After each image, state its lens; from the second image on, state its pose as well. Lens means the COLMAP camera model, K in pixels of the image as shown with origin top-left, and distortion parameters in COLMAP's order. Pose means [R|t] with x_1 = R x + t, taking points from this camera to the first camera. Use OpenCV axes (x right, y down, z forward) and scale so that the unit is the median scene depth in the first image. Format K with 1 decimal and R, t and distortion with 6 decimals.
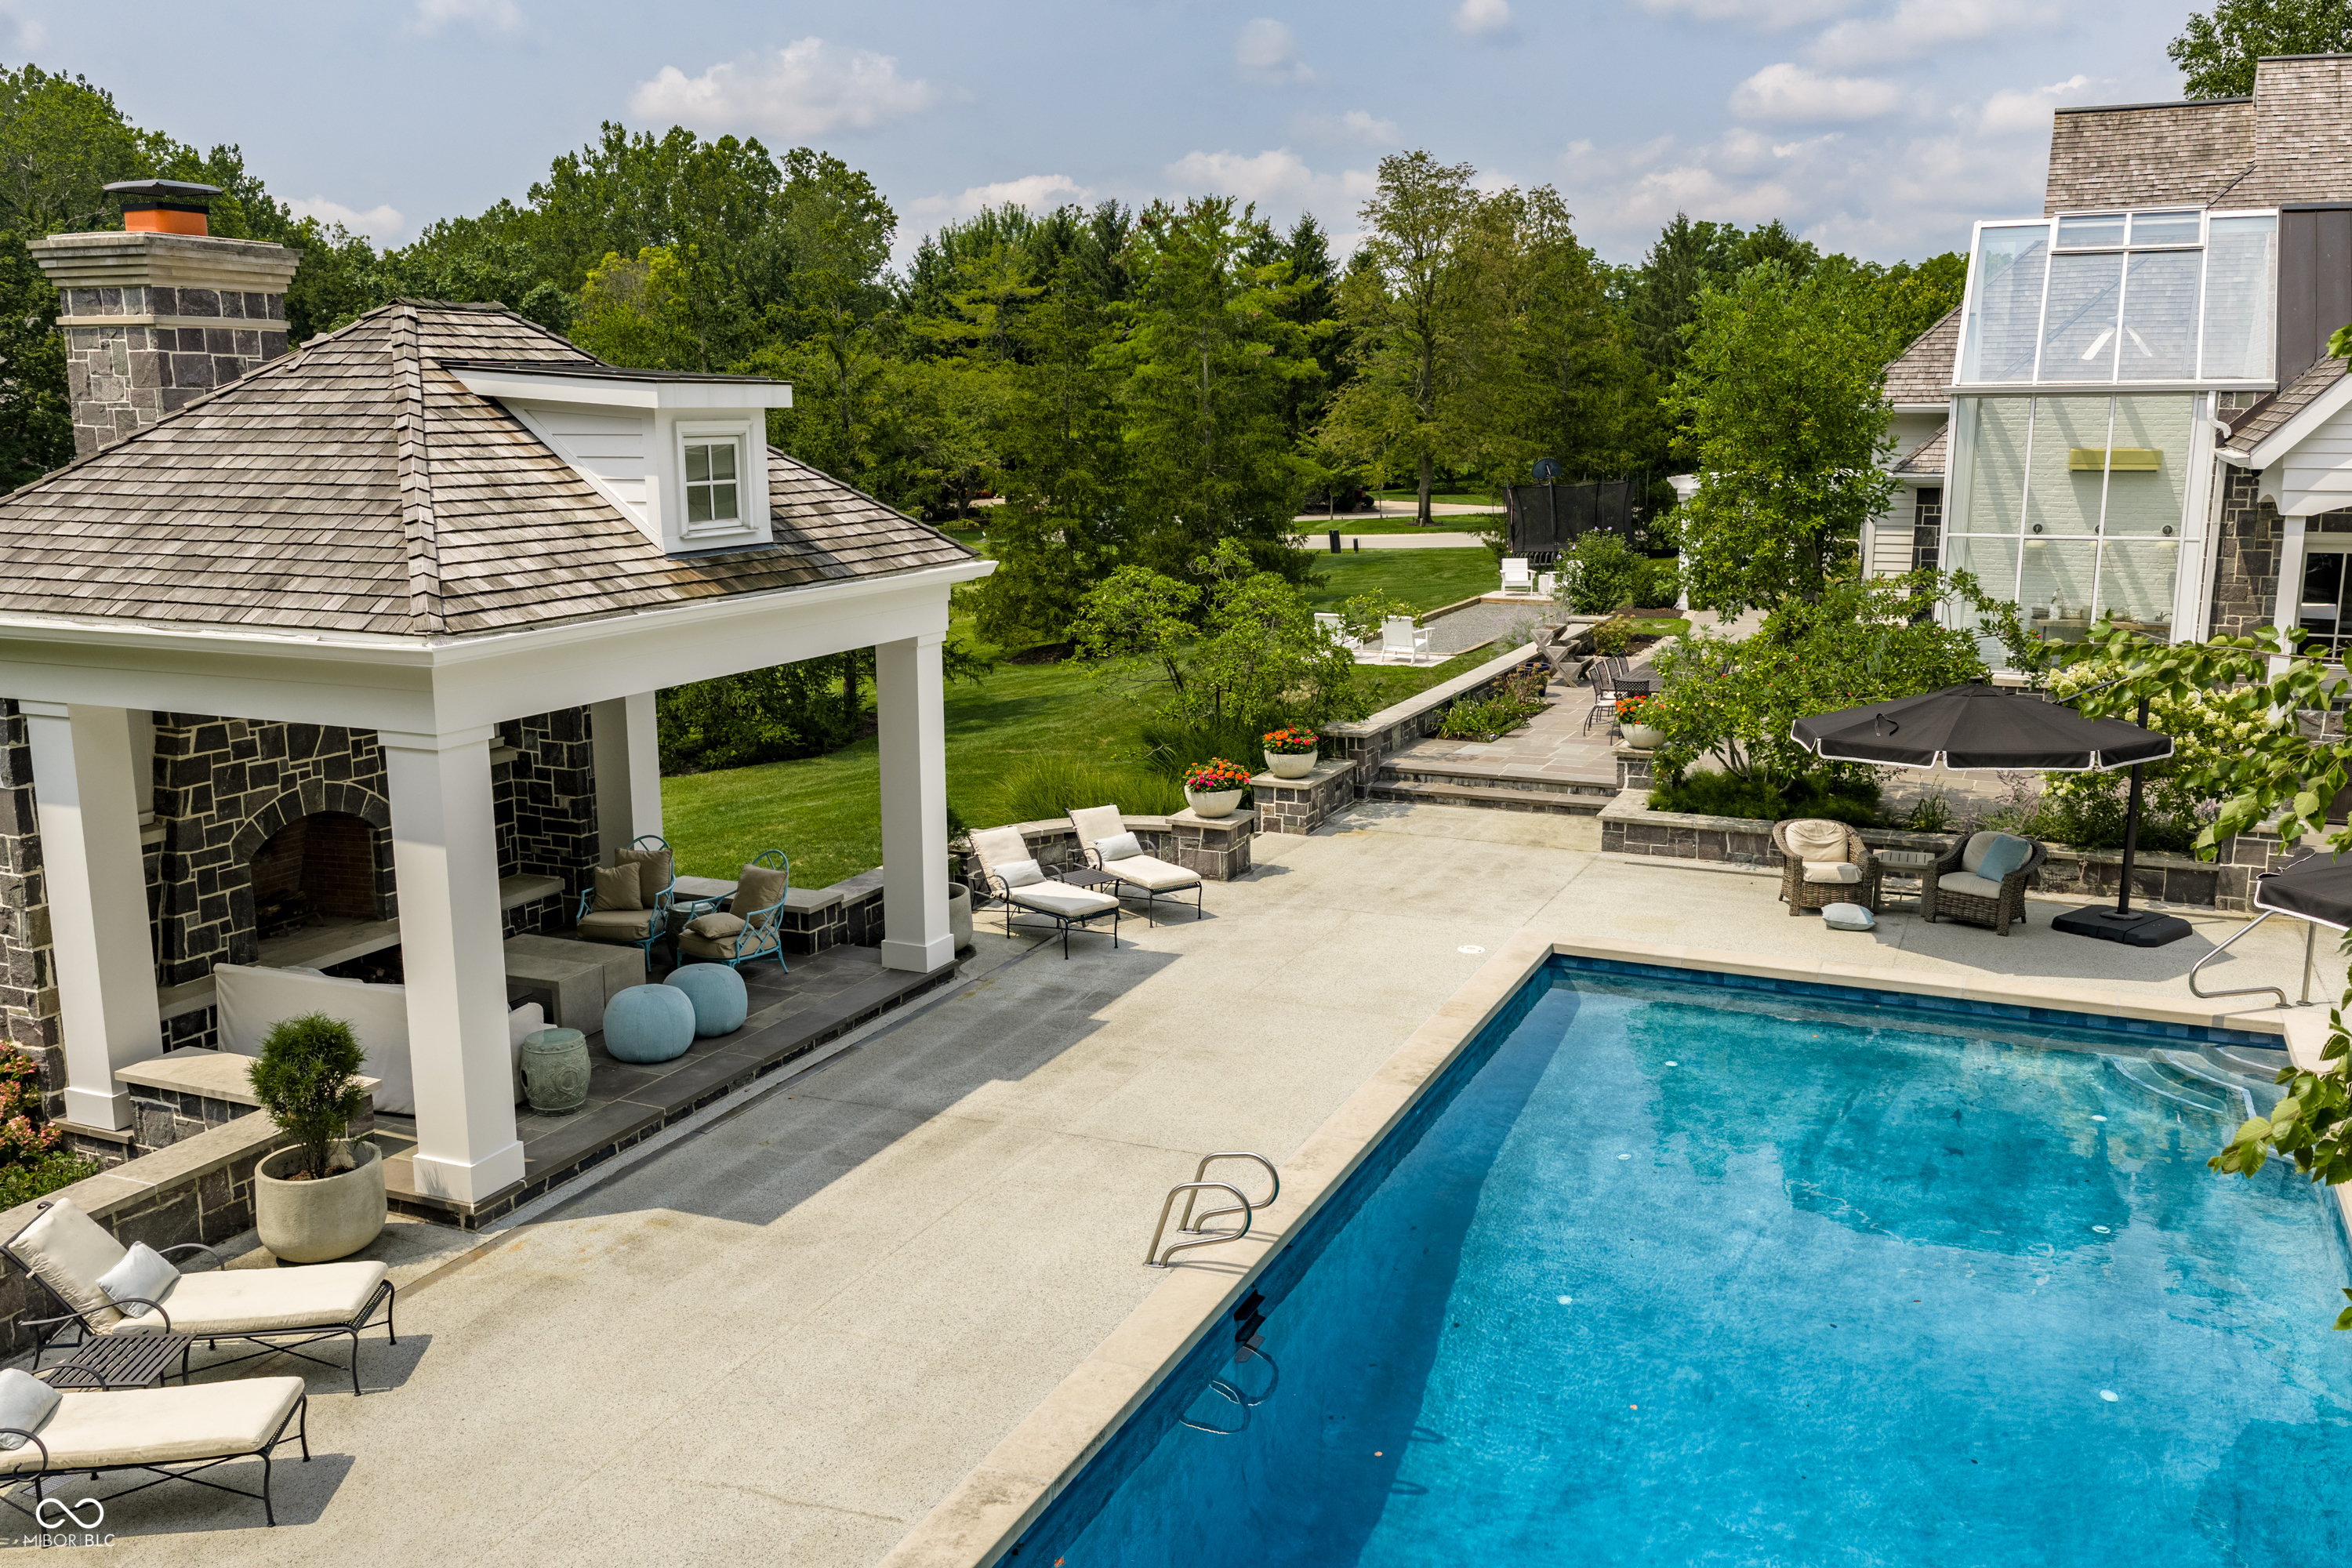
lens RADIAL K [[1920.1, 0, 1176.0], [0, 1920.1, 784.0], [0, 0, 1]] dist [-0.016306, -0.001909]
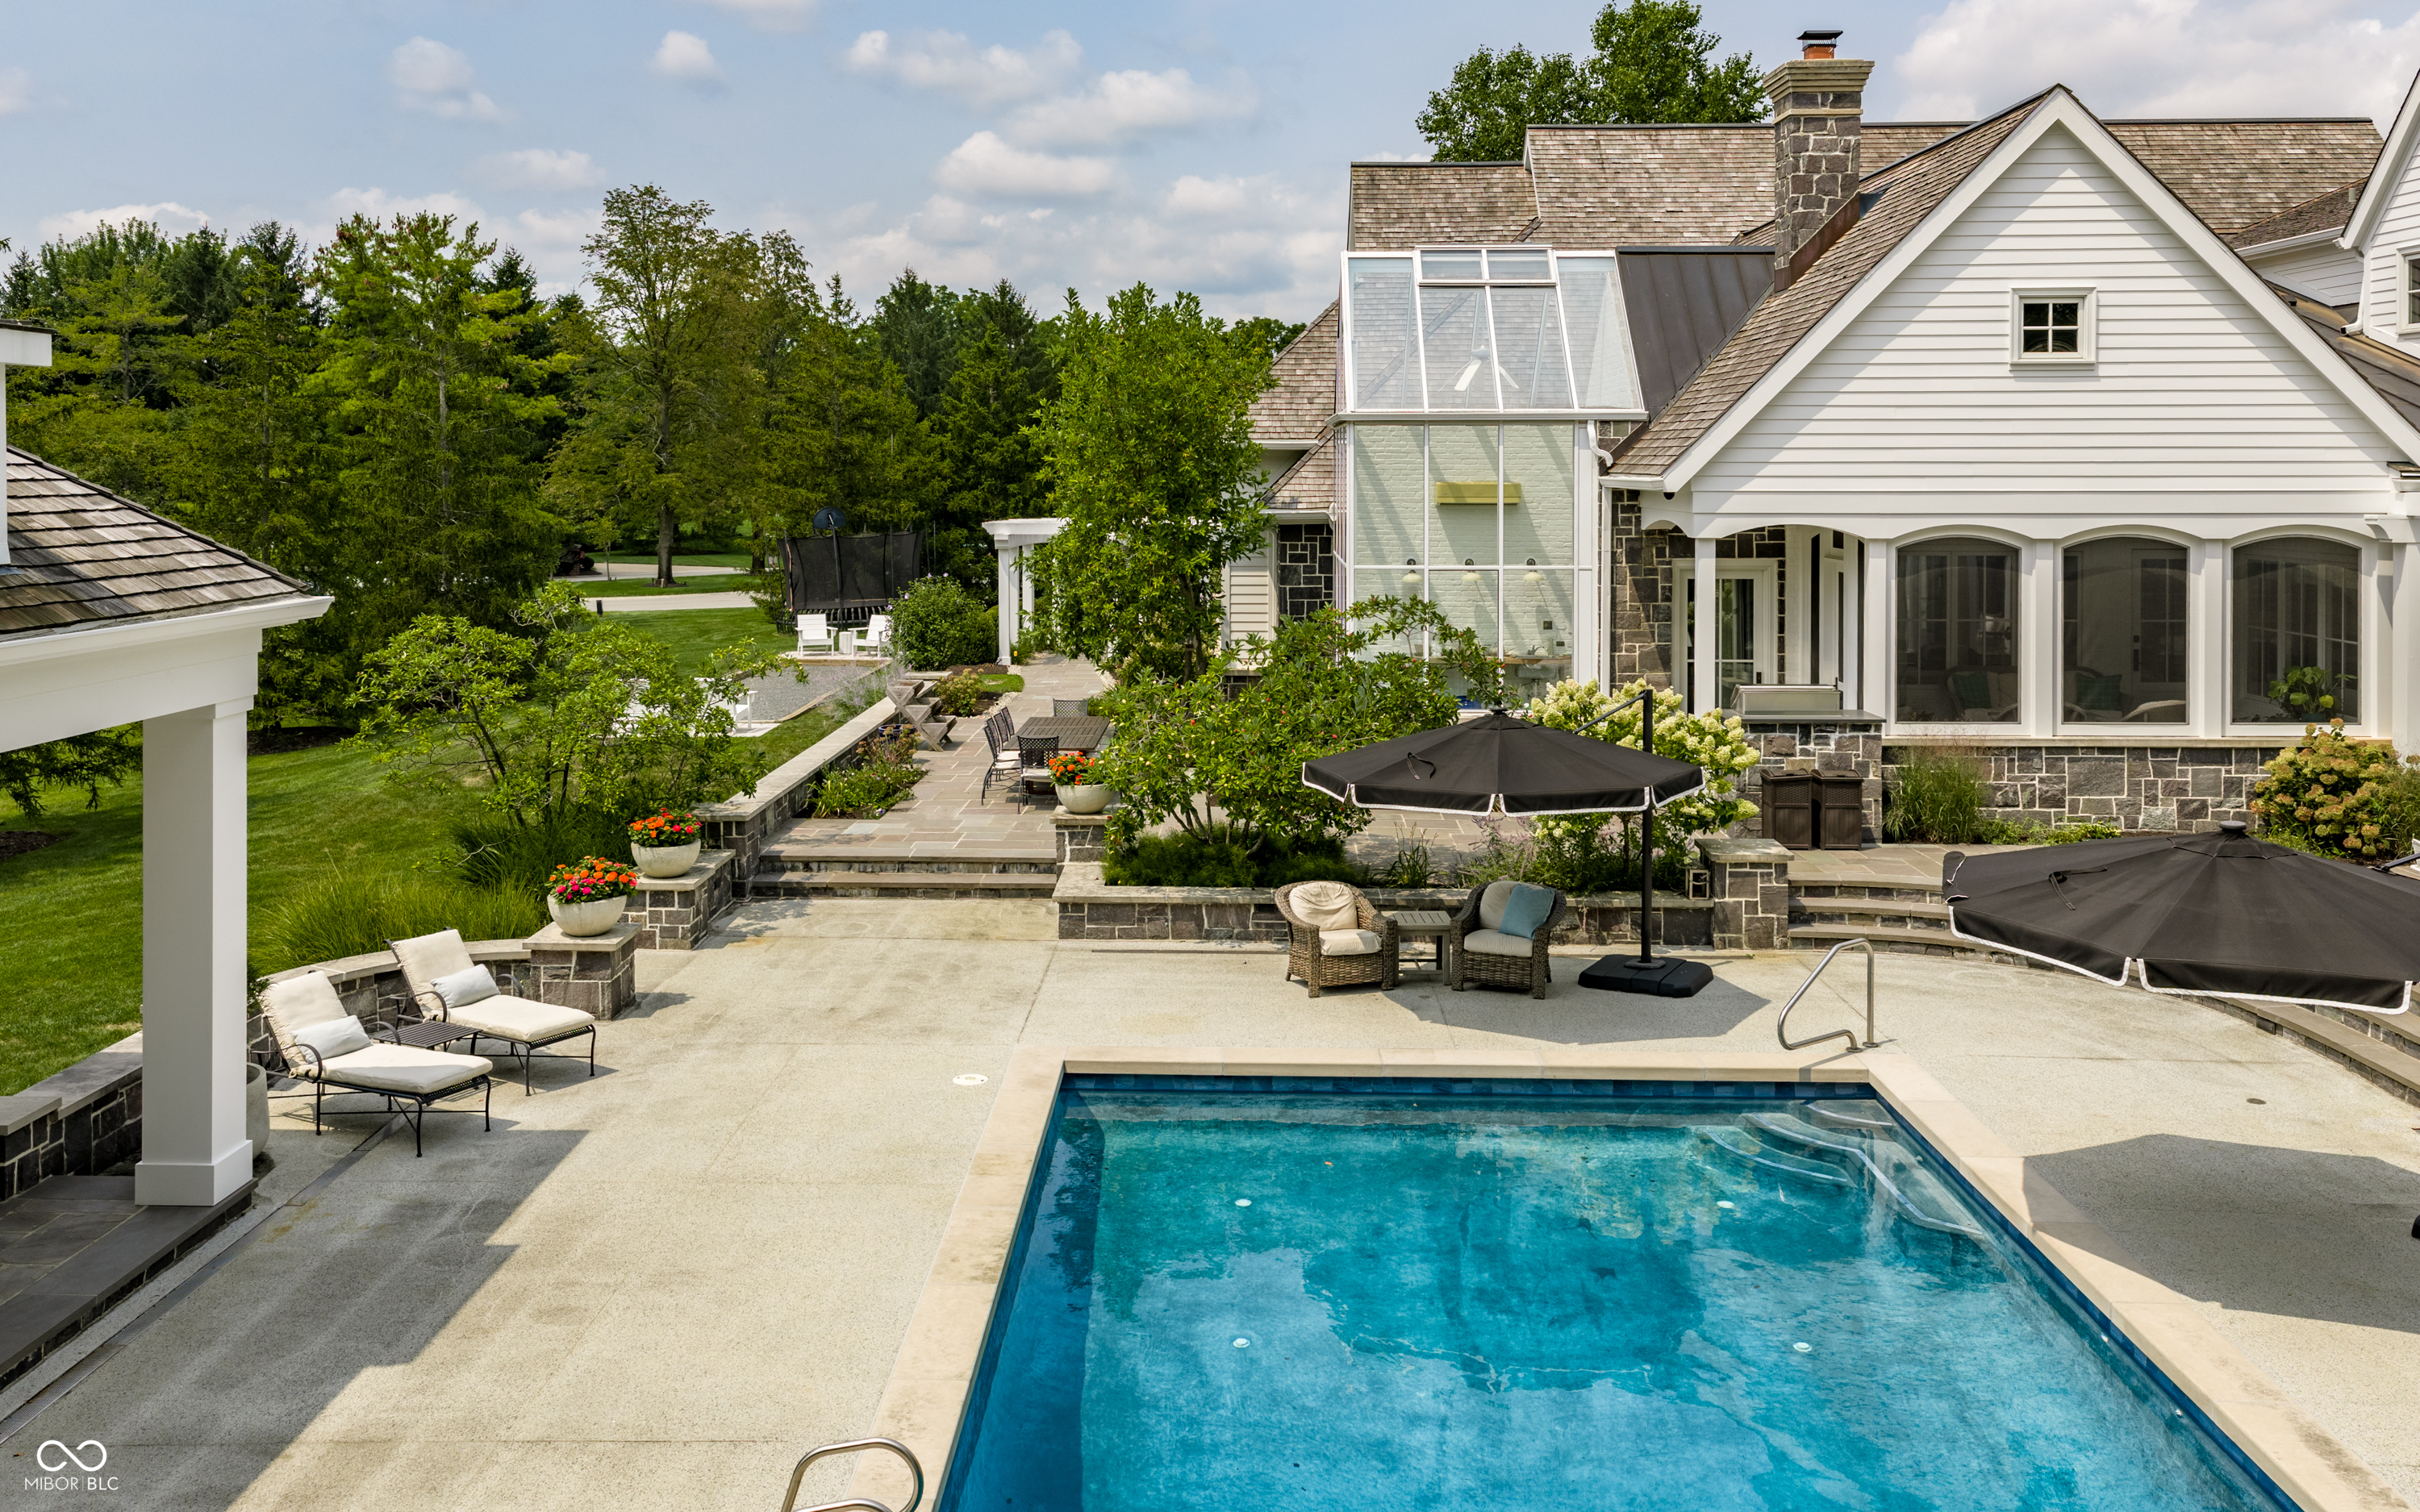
lens RADIAL K [[2049.6, 0, 1208.8], [0, 2049.6, 474.1], [0, 0, 1]] dist [0.007358, -0.004274]
pose [[0.918477, 0.008182, 0.395389, -0.071166], [0.067188, 0.982023, -0.176397, -0.002137], [-0.389725, 0.188582, 0.901417, 0.123420]]
